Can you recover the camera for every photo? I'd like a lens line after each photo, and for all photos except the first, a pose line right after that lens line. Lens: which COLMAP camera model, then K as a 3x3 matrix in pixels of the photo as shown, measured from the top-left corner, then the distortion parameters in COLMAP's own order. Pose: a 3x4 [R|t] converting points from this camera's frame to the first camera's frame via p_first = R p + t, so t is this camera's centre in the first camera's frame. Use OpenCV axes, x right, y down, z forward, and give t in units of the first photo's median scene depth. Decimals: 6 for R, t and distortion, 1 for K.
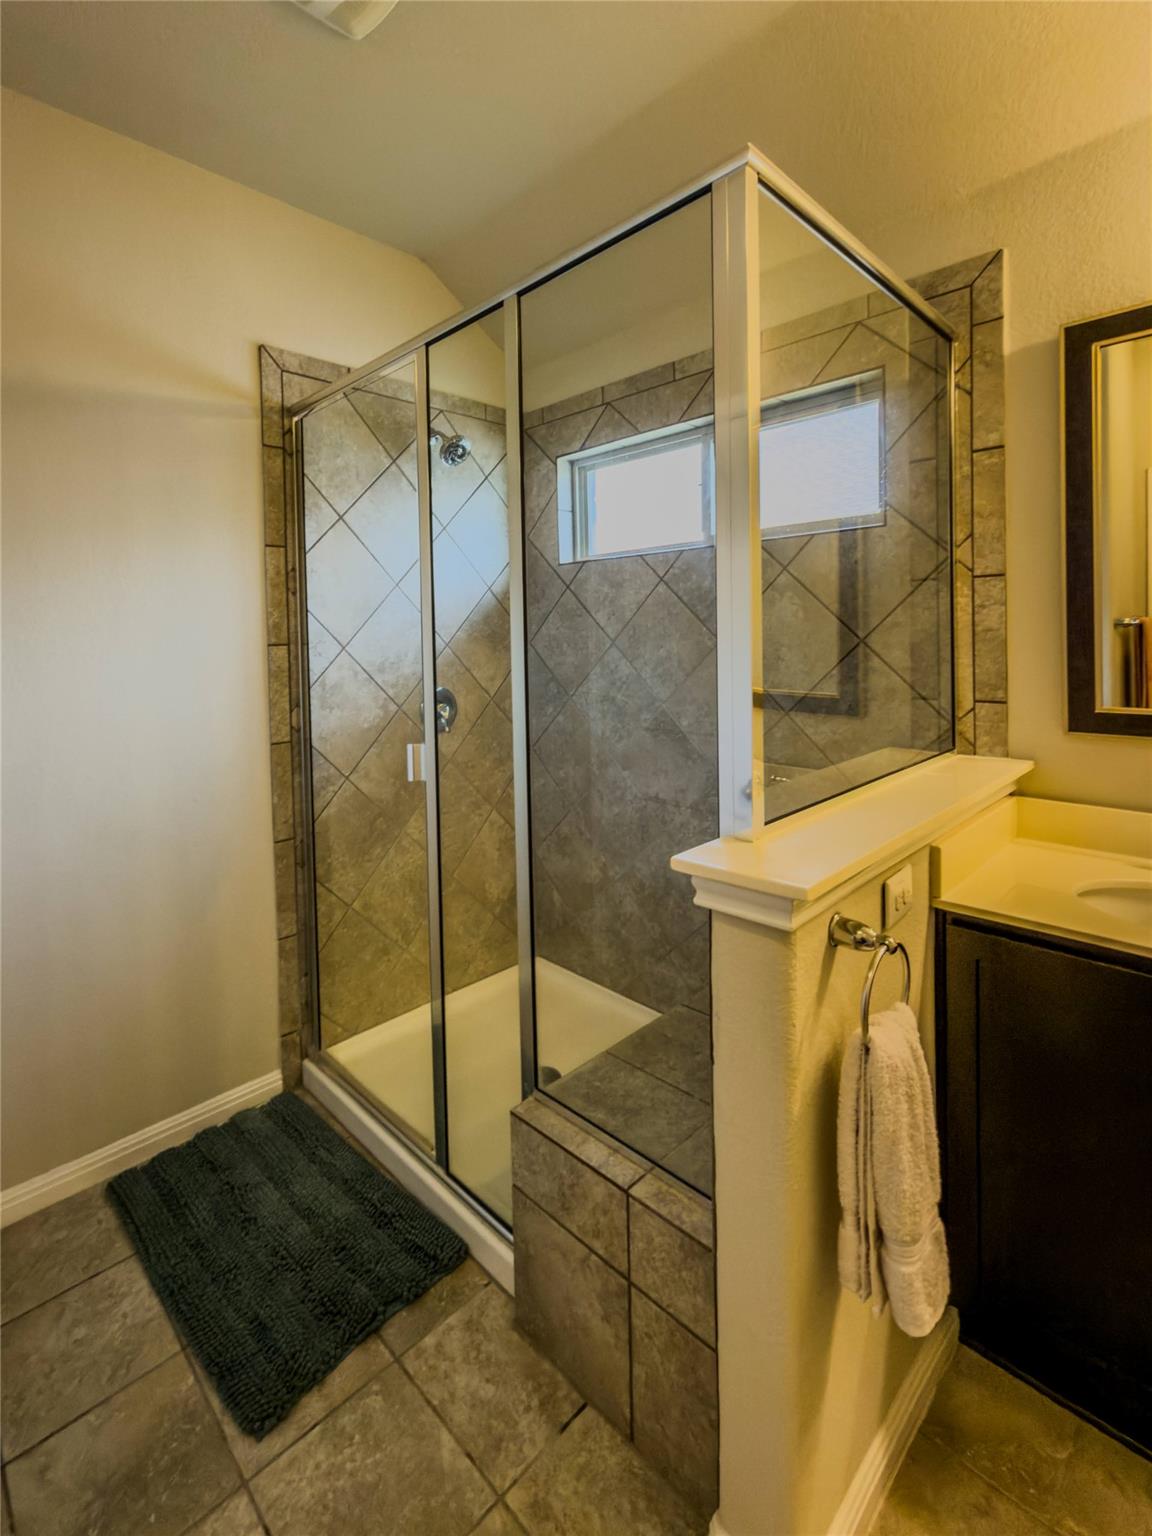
lens RADIAL K [[687.1, 0, 455.4], [0, 687.1, 638.4], [0, 0, 1]] dist [-0.004986, 0.001251]
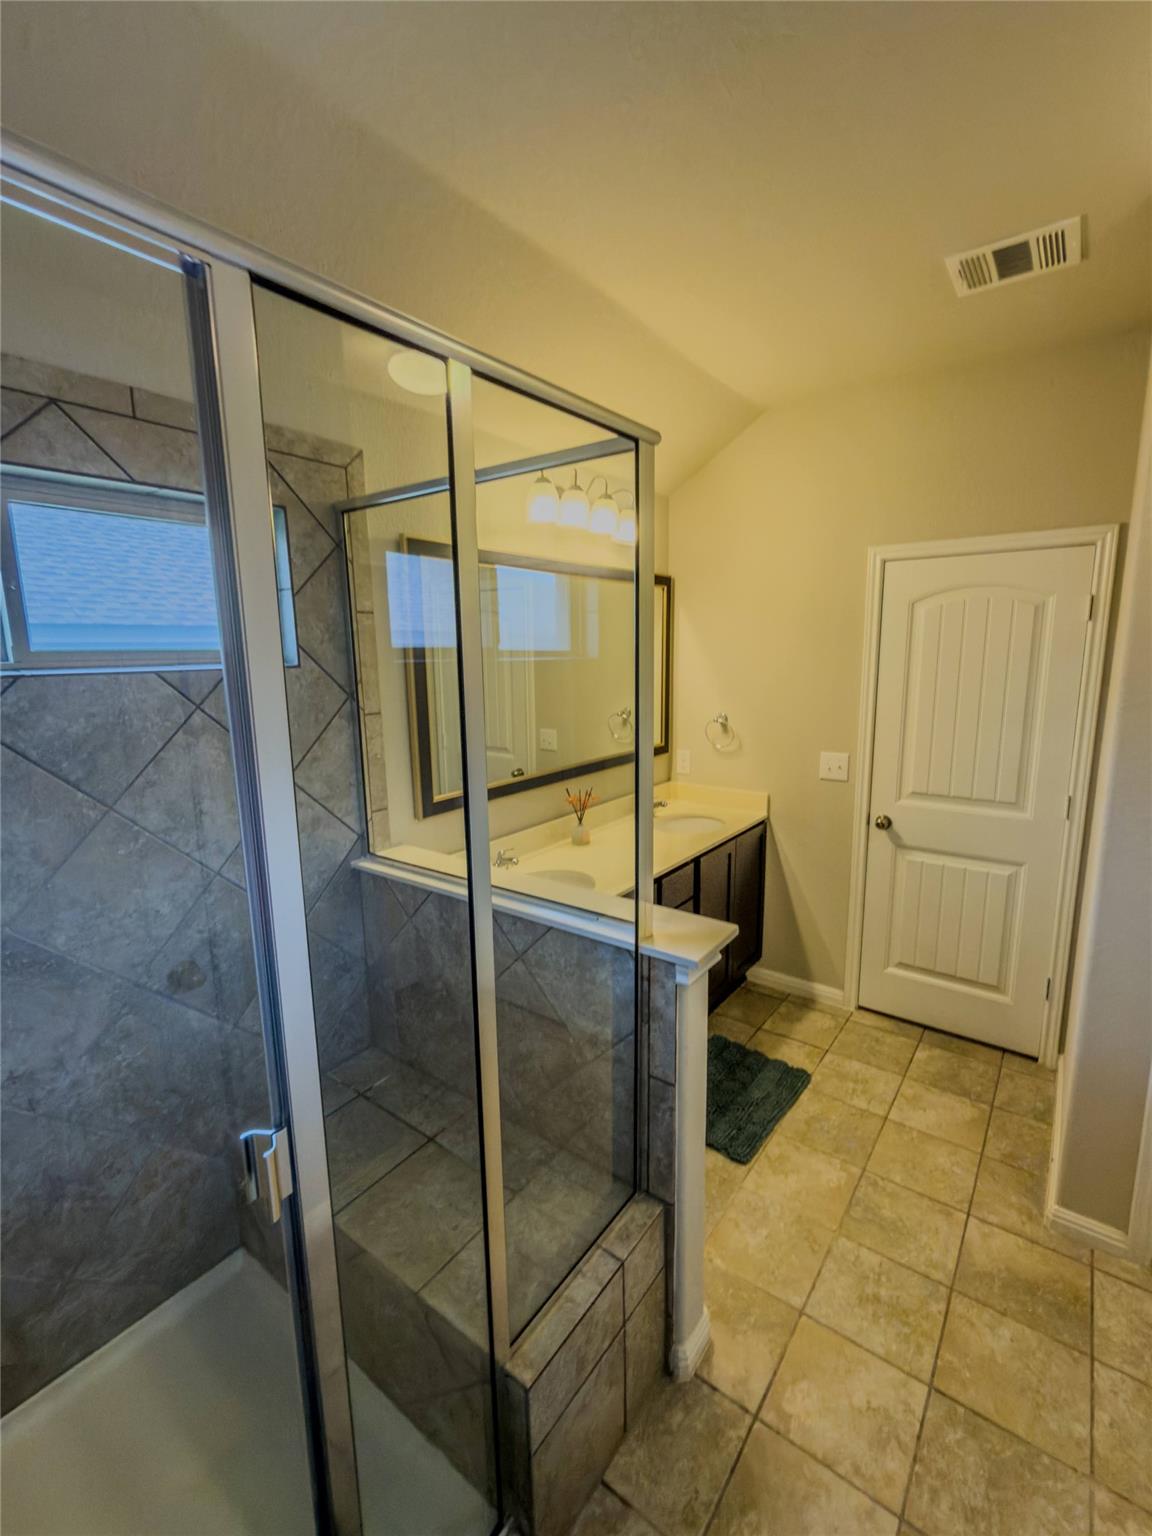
lens RADIAL K [[687.1, 0, 575.5], [0, 687.1, 770.3], [0, 0, 1]] dist [-0.004986, 0.001251]
pose [[-0.229818, -0.141904, 0.962833, -0.557768], [0.040563, 0.987057, 0.155156, -0.171531], [-0.972388, 0.074714, -0.221088, 0.929361]]
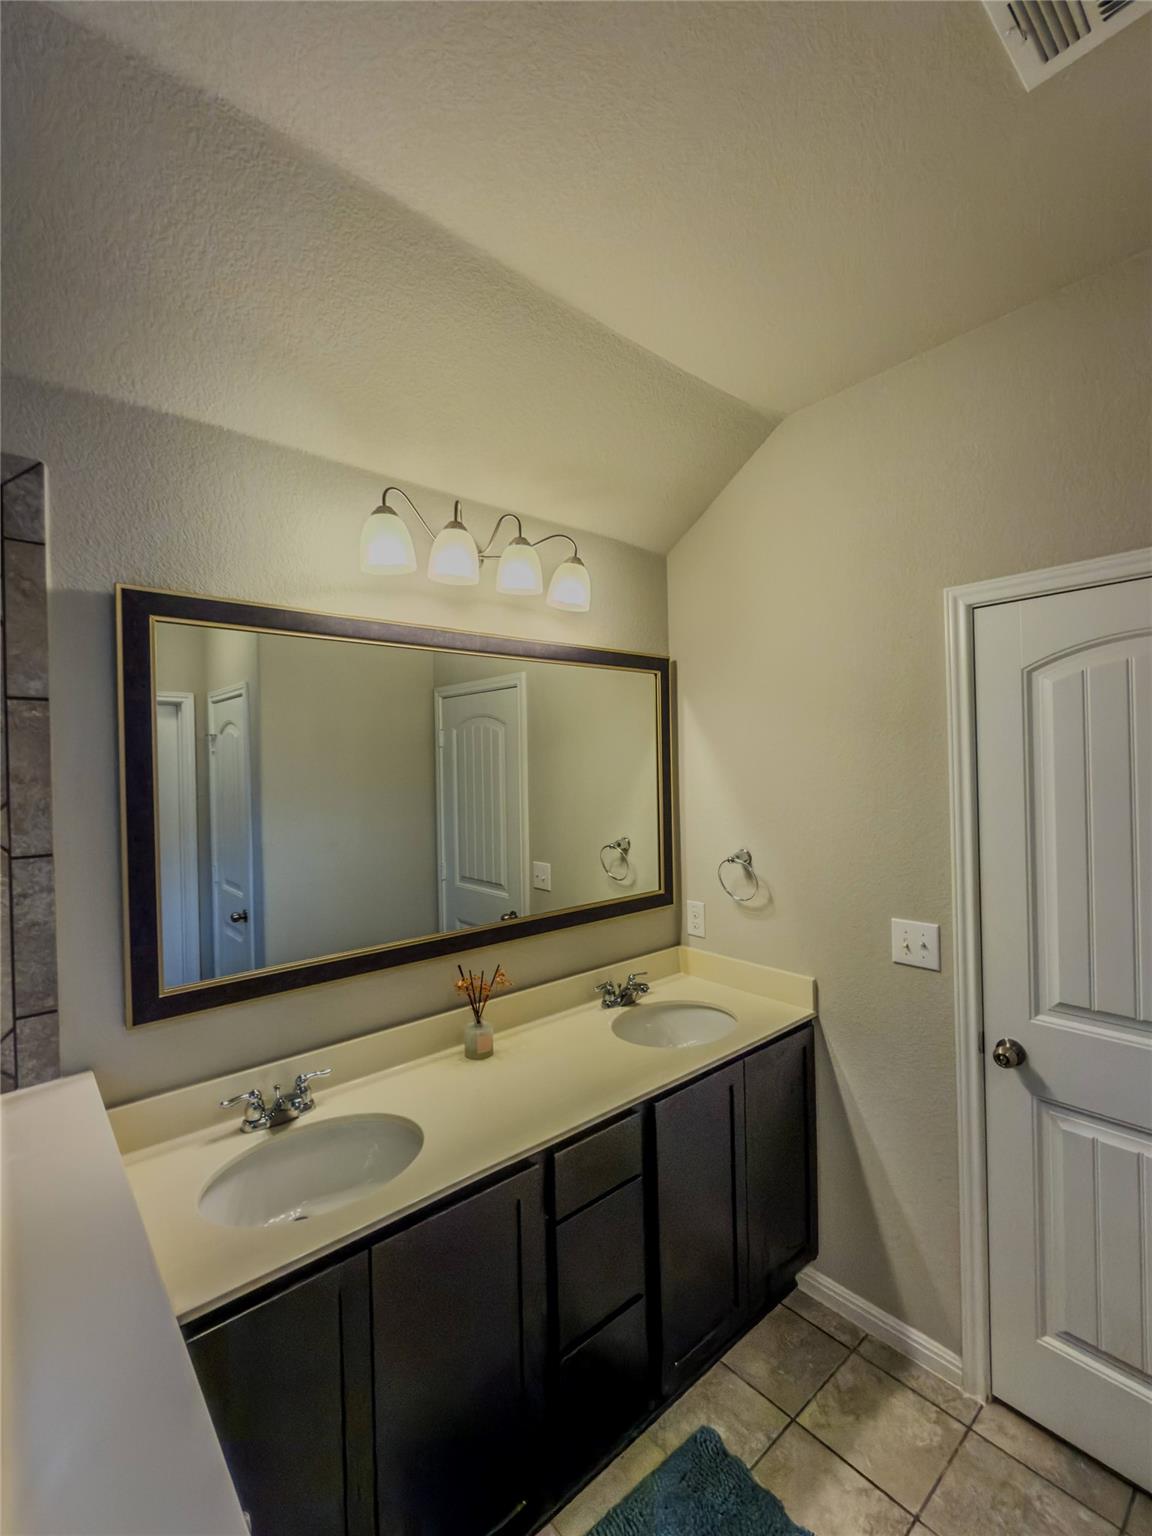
lens RADIAL K [[687.1, 0, 571.5], [0, 687.1, 767.3], [0, 0, 1]] dist [-0.004986, 0.001251]
pose [[-0.010130, 0.024492, 0.999649, -0.028079], [0.044339, 0.998728, -0.024020, -0.149189], [-0.998965, 0.044080, -0.011203, 0.378994]]
